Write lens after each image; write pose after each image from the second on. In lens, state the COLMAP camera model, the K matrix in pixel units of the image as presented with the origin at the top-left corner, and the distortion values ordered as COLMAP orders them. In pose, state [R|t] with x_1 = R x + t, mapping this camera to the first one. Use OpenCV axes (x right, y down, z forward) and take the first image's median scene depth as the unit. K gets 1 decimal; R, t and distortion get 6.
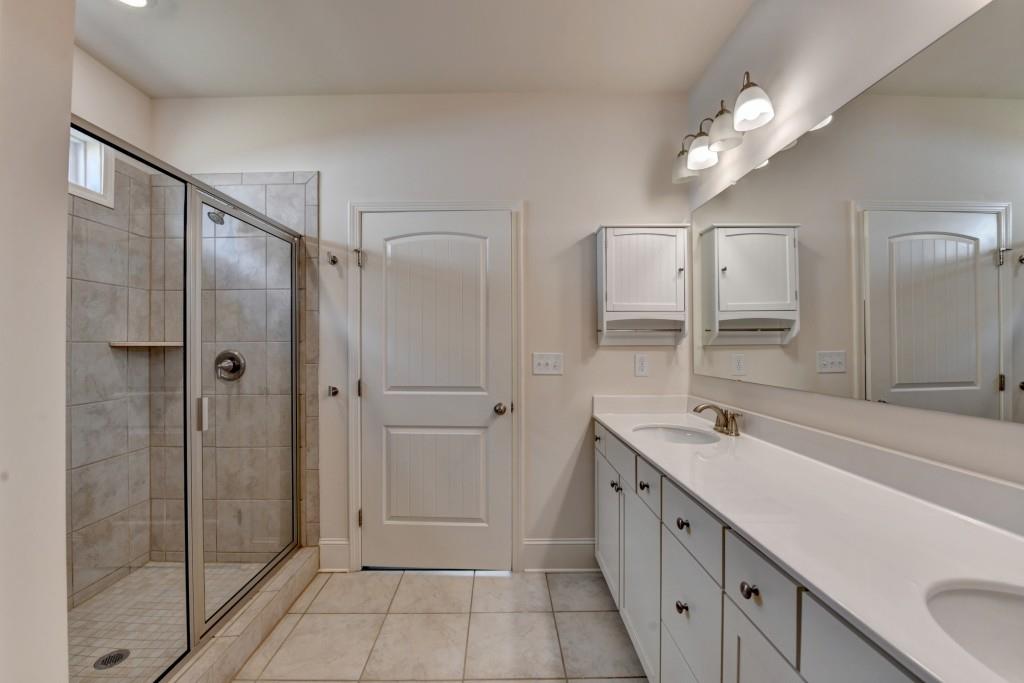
lens RADIAL K [[423.4, 0, 509.2], [0, 423.4, 341.7], [0, 0, 1]] dist [-0.017473, -0.000215]
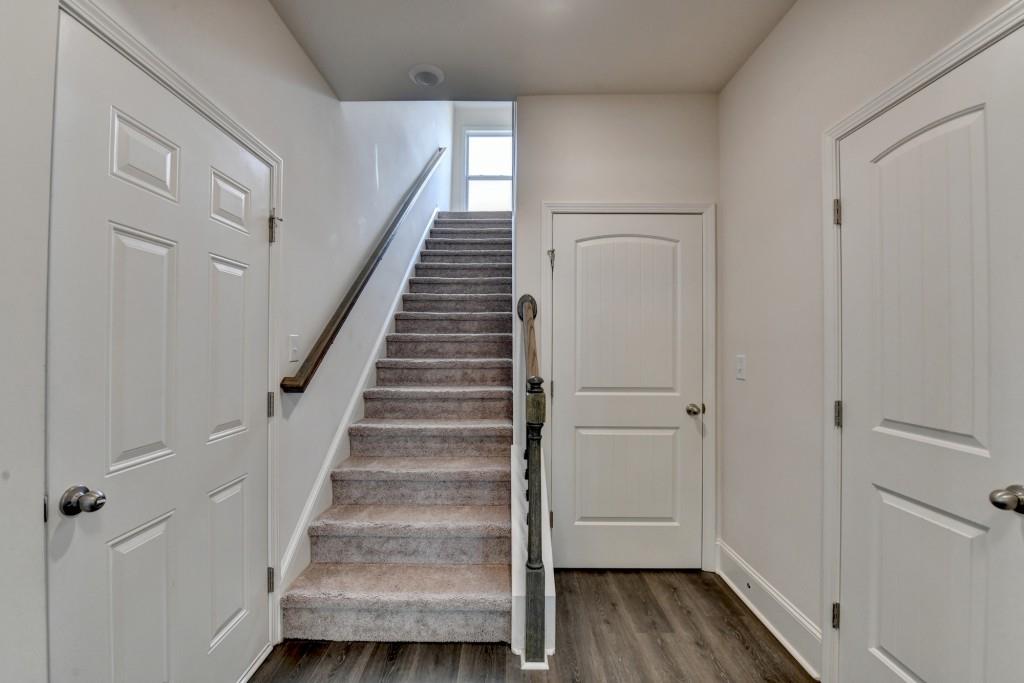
lens RADIAL K [[423.4, 0, 509.2], [0, 423.4, 340.5], [0, 0, 1]] dist [-0.017473, -0.000215]
pose [[0.999969, 0.007893, 0.000766, -0.463422], [-0.007889, 0.999951, -0.005920, 0.001711], [-0.000812, 0.005914, 0.999982, -0.012408]]
